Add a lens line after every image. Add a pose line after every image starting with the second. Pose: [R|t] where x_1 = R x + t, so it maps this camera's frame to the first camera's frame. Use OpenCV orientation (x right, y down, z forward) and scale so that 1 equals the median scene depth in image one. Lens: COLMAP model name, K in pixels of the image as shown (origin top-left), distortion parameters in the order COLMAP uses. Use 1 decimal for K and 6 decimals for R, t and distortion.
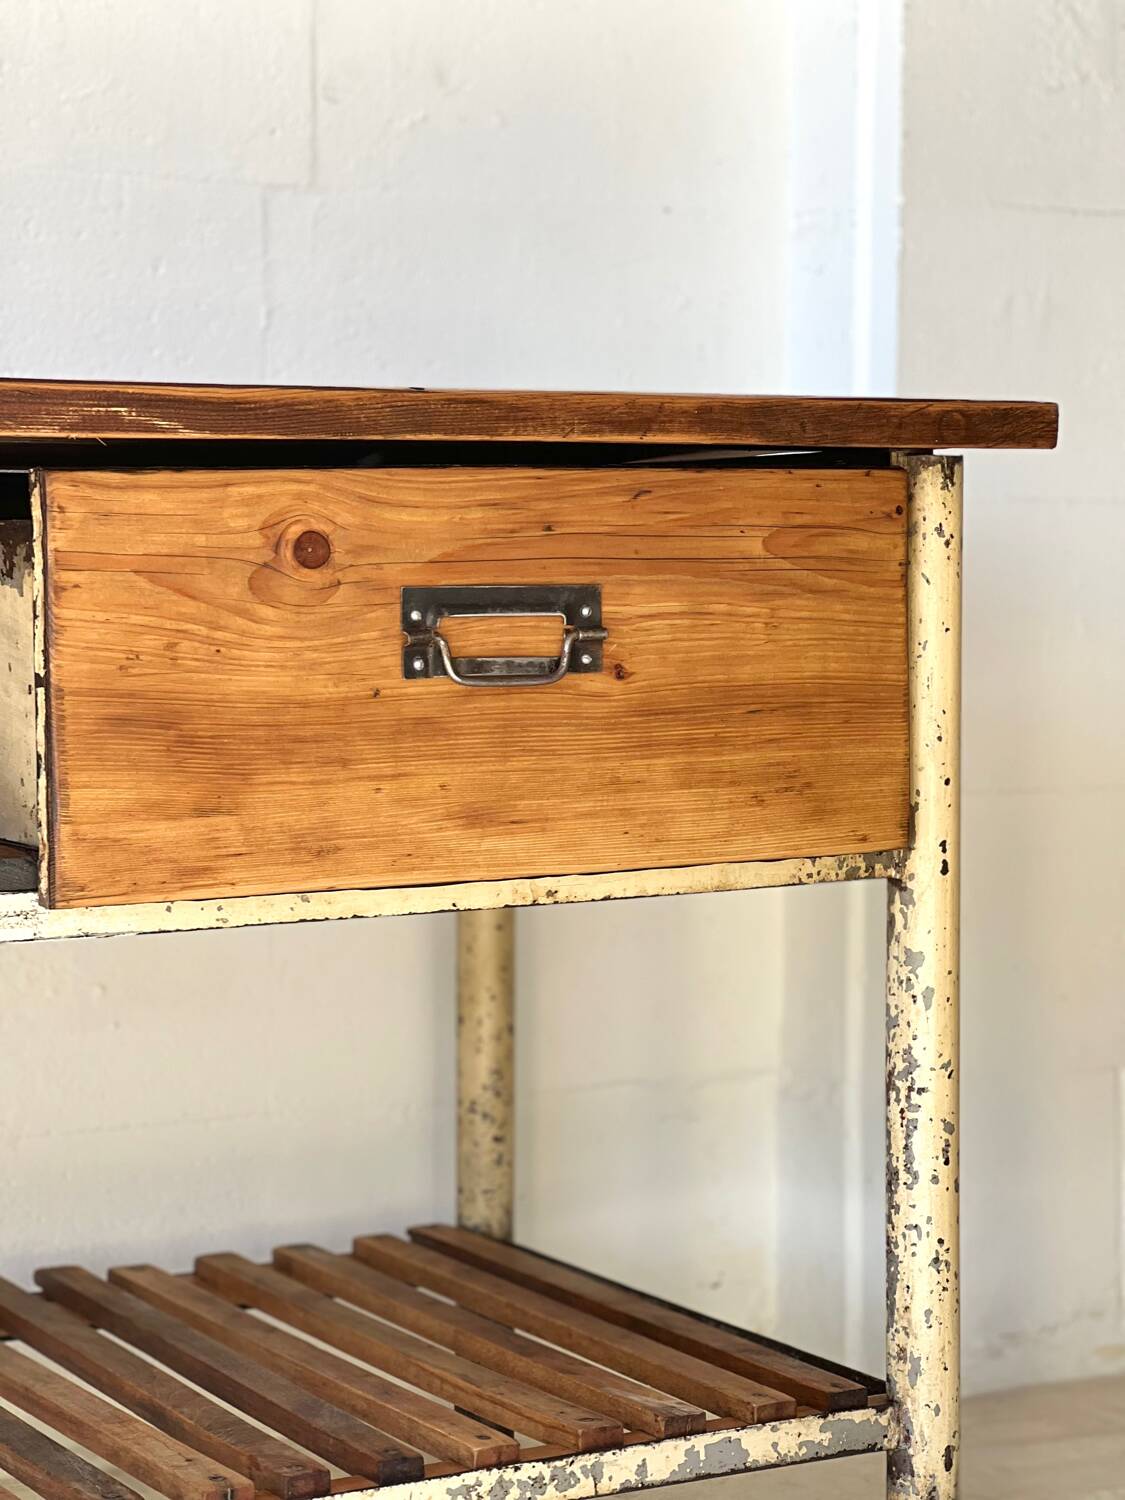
lens RADIAL K [[3347.6, 0, 548.3], [0, 3347.6, 692.9], [0, 0, 1]] dist [0.141285, 0.000000]
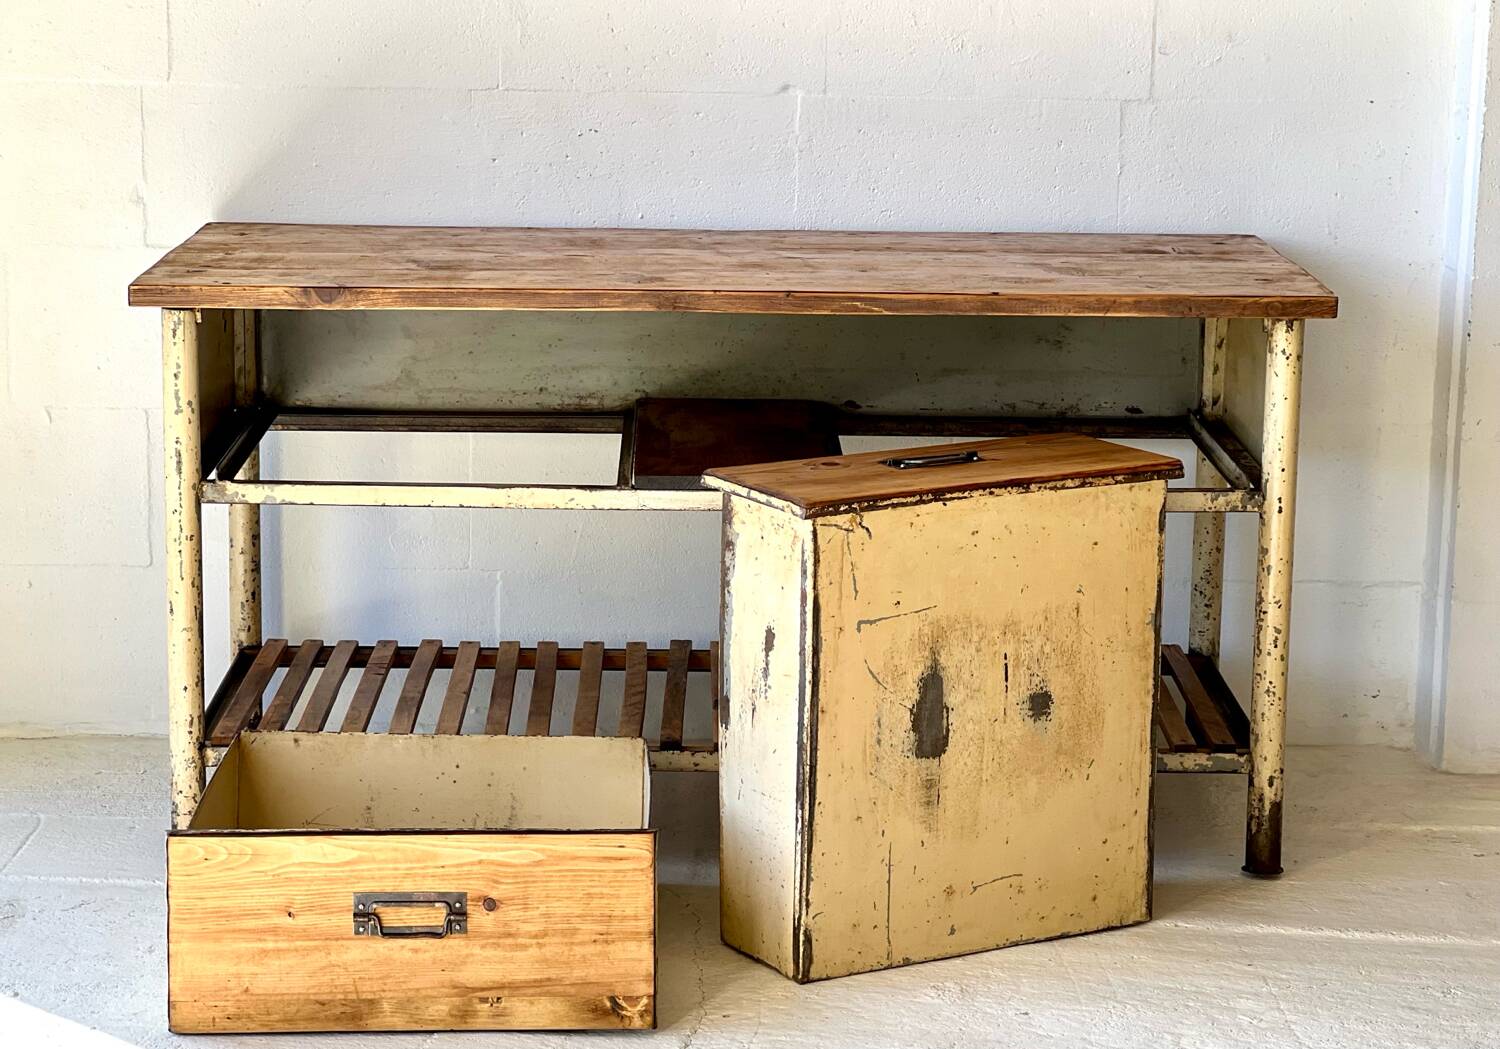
lens RADIAL K [[3494.5, 0, 777.0], [0, 3494.5, 459.1], [0, 0, 1]] dist [0.102024, 0.000000]
pose [[0.880481, 0.098755, -0.463682, 0.922953], [-0.036153, 0.989202, 0.142031, -0.302505], [0.472702, -0.108292, 0.874543, -1.154181]]
